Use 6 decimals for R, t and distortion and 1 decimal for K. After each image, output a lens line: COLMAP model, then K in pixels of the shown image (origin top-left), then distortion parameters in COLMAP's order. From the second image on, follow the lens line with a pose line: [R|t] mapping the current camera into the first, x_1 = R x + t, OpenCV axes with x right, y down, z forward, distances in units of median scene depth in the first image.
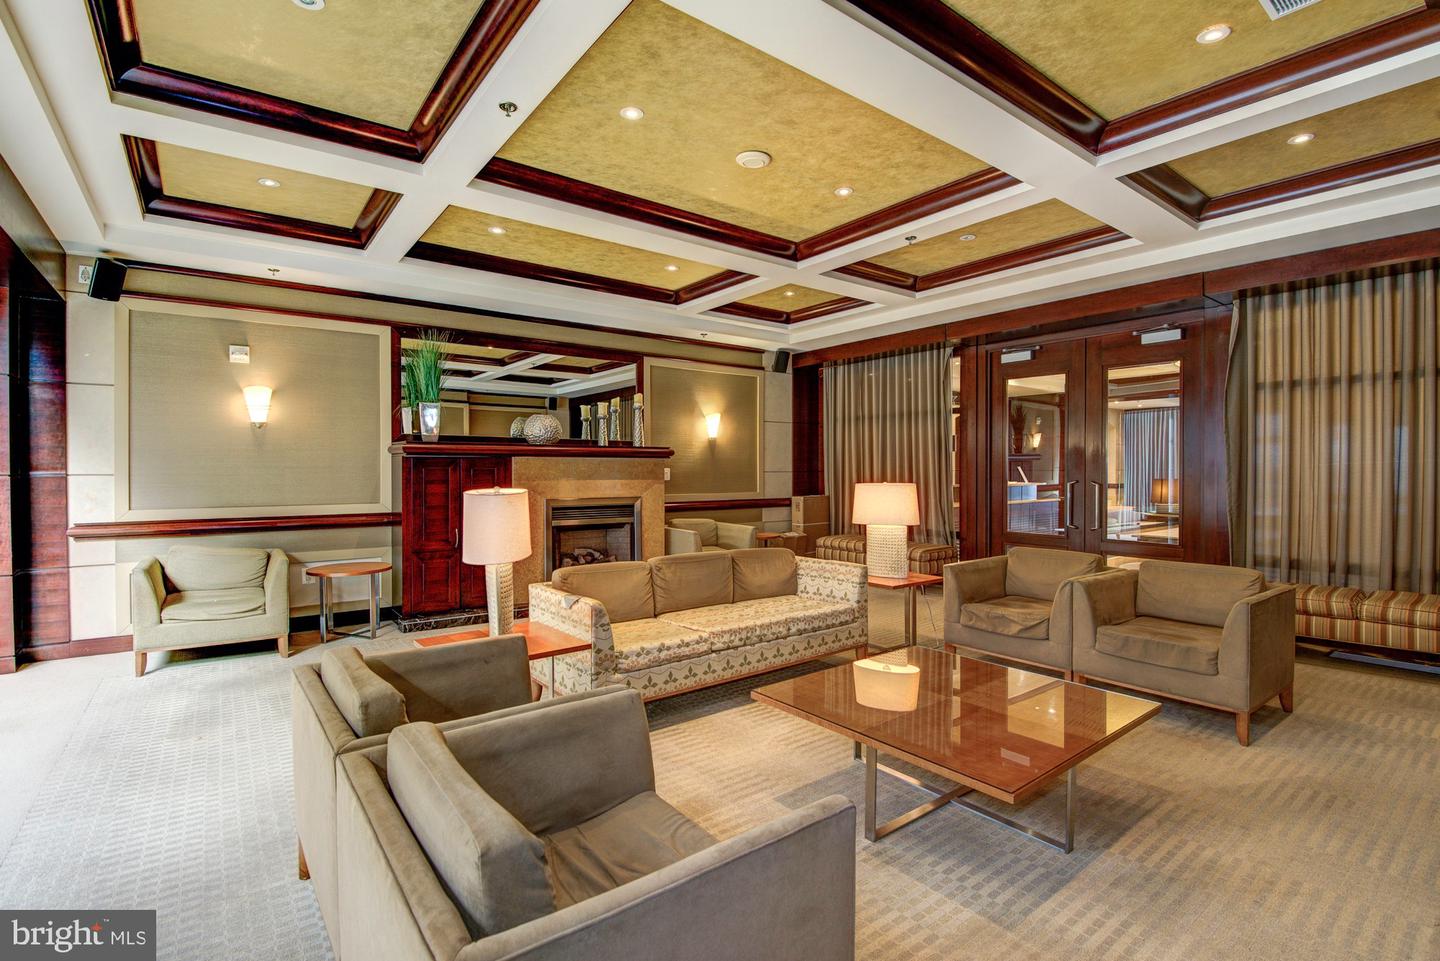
lens RADIAL K [[686.4, 0, 709.9], [0, 686.4, 485.0], [0, 0, 1]] dist [-0.012311, -0.007065]
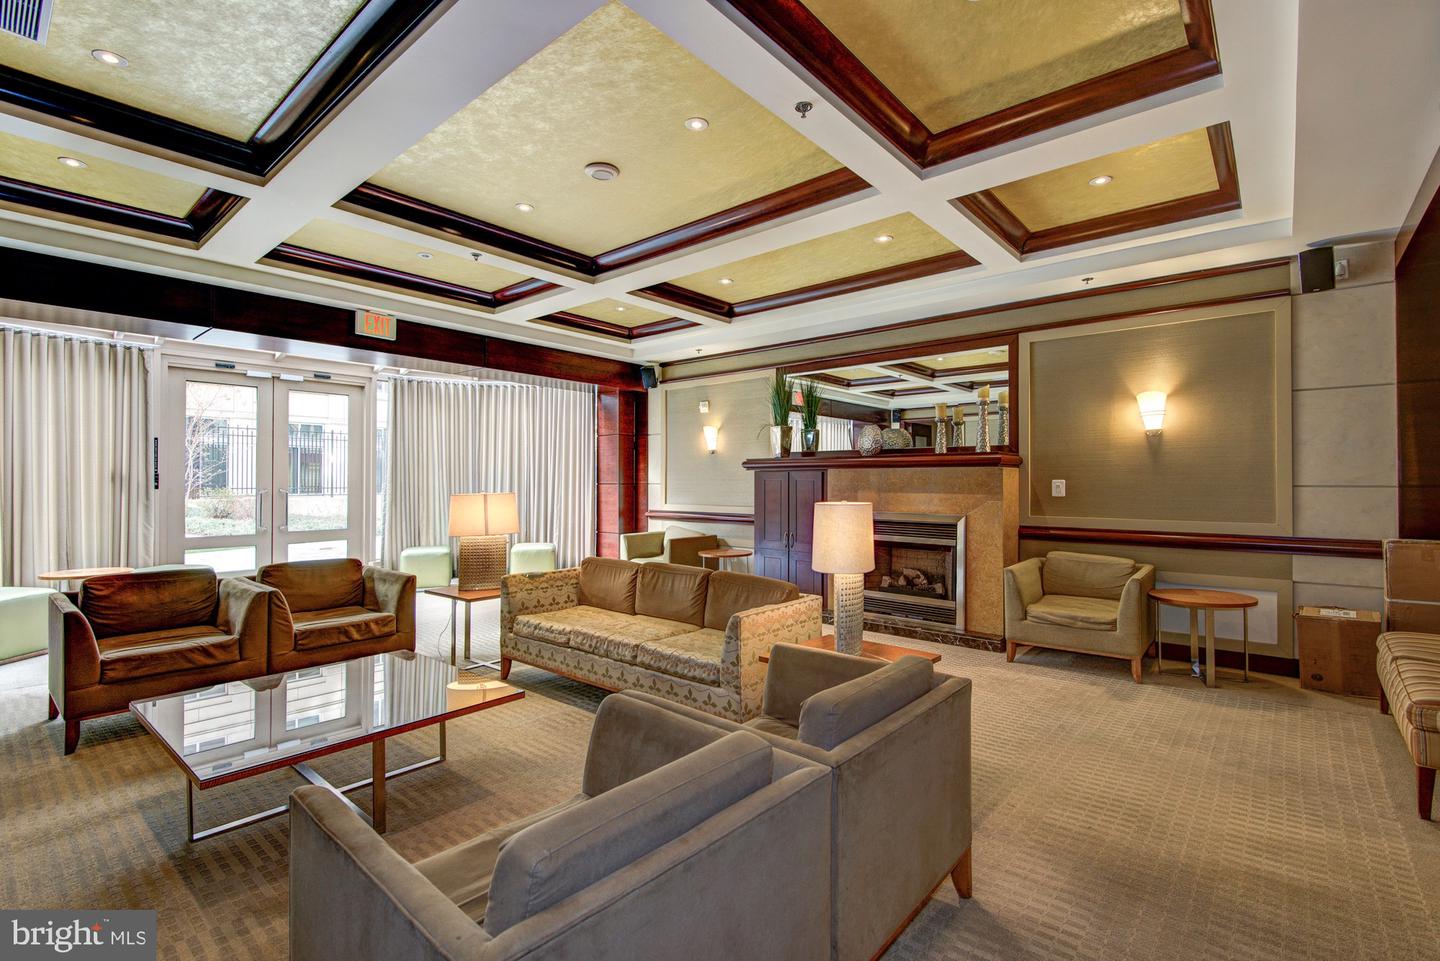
lens RADIAL K [[686.4, 0, 707.9], [0, 686.4, 475.2], [0, 0, 1]] dist [-0.012311, -0.007065]
pose [[0.164194, -0.005053, -0.986415, 0.760744], [-0.015295, 0.999854, -0.007668, -0.022402], [0.986309, 0.016347, 0.164093, 0.680298]]
